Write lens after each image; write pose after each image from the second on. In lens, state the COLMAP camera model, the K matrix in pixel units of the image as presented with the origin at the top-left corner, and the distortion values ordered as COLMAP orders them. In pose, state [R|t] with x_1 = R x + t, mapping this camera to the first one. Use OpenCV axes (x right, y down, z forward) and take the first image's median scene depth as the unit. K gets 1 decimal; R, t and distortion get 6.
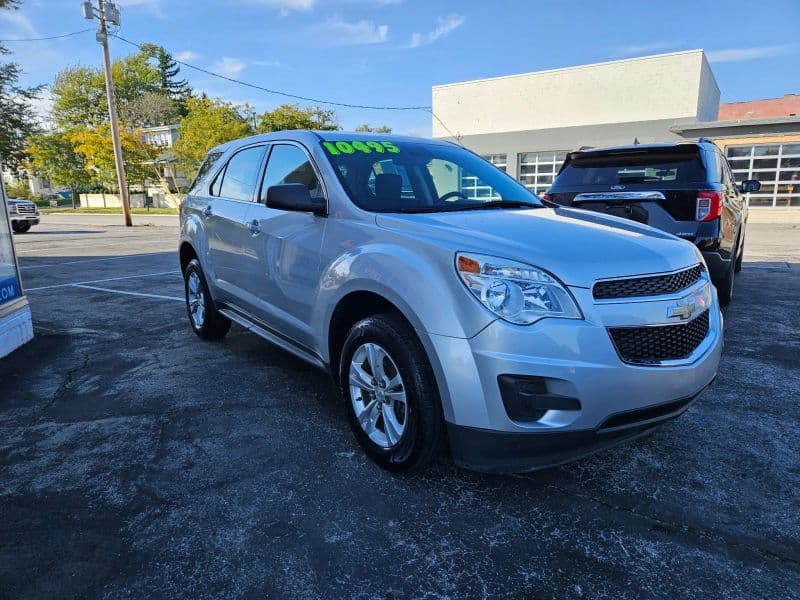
lens RADIAL K [[532.9, 0, 404.7], [0, 532.9, 307.3], [0, 0, 1]] dist [0.072021, -0.061876]
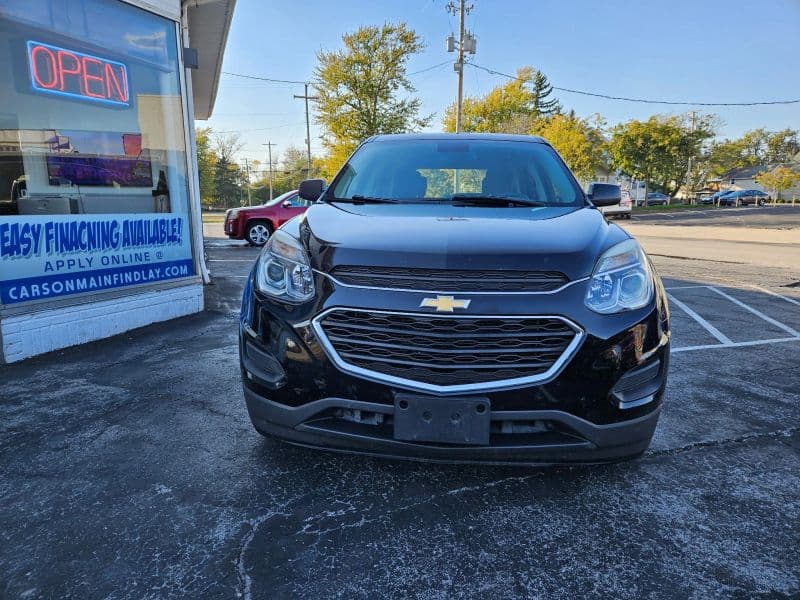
lens RADIAL K [[532.9, 0, 403.8], [0, 532.9, 306.0], [0, 0, 1]] dist [0.072021, -0.061876]
pose [[0.801767, 0.128172, -0.583730, 0.070010], [-0.144880, 0.989281, 0.018224, -0.007881], [0.579809, 0.069960, 0.811743, 0.057655]]
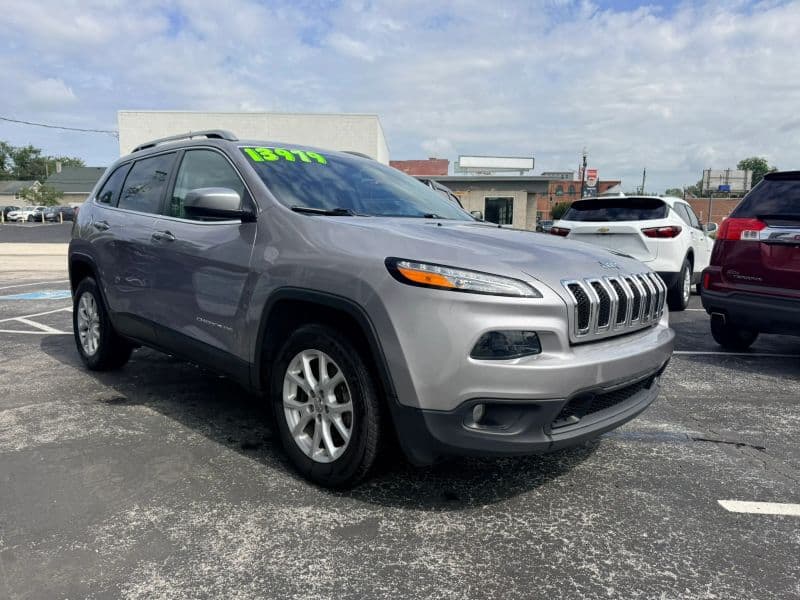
lens RADIAL K [[569.5, 0, 404.0], [0, 569.5, 303.6], [0, 0, 1]] dist [0.029672, -0.038274]
pose [[0.851850, -0.041019, 0.522178, -0.065156], [0.085617, 0.994425, -0.061555, 0.018535], [-0.516741, 0.097142, 0.850612, -0.045565]]
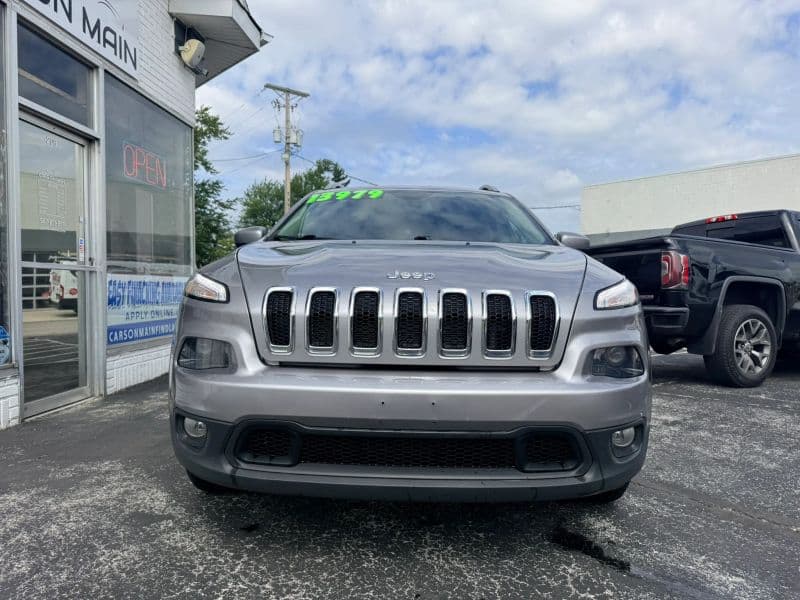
lens RADIAL K [[569.5, 0, 400.9], [0, 569.5, 305.5], [0, 0, 1]] dist [0.029672, -0.038274]
pose [[0.960715, 0.028057, -0.276117, 0.039169], [-0.080256, 0.980459, -0.179611, 0.026108], [0.265681, 0.194715, 0.944192, -0.049268]]
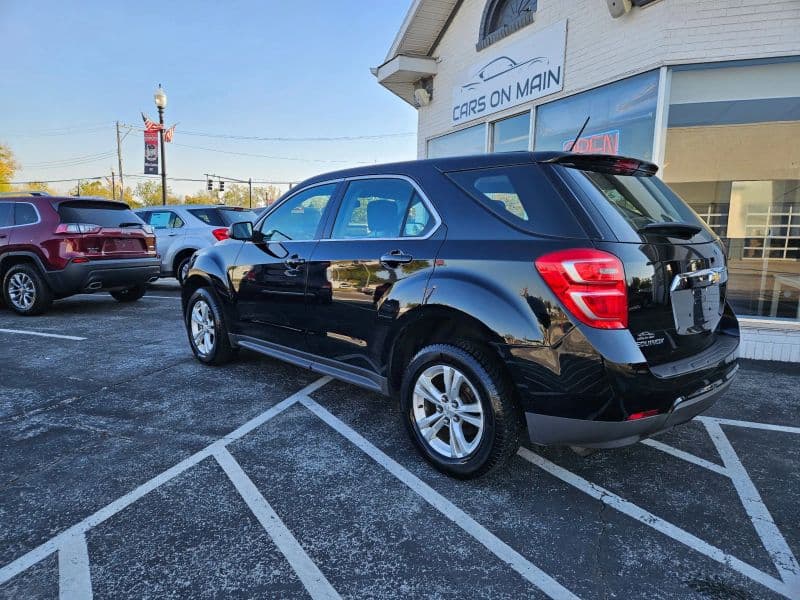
lens RADIAL K [[532.9, 0, 395.6], [0, 532.9, 297.7], [0, 0, 1]] dist [0.072021, -0.061876]
pose [[-0.977920, 0.031345, -0.206615, 0.013994], [-0.041709, 0.939520, 0.339946, -0.082159], [0.204774, 0.341058, -0.917468, 0.375666]]
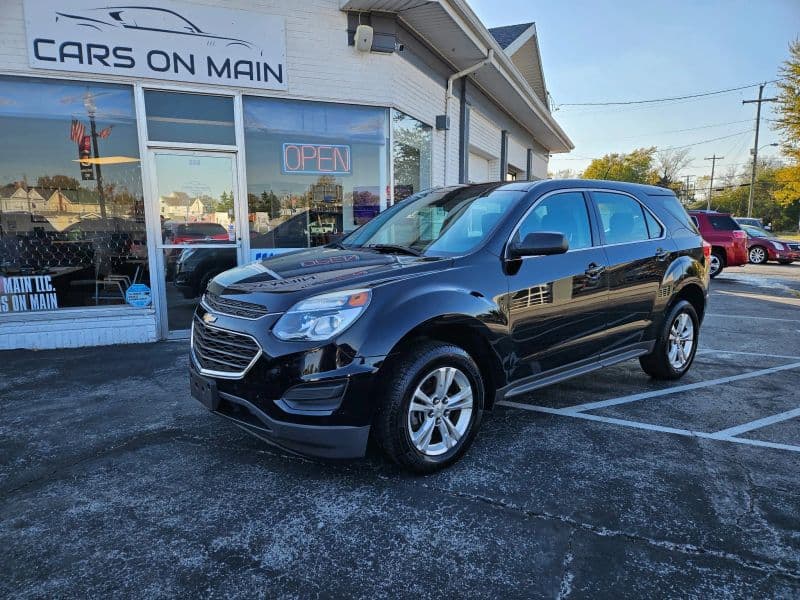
lens RADIAL K [[532.9, 0, 393.3], [0, 532.9, 307.6], [0, 0, 1]] dist [0.072021, -0.061876]
pose [[0.141355, 0.164708, -0.976161, 0.156152], [-0.214427, 0.967747, 0.132238, -0.035209], [0.966457, 0.190622, 0.172114, 0.141477]]
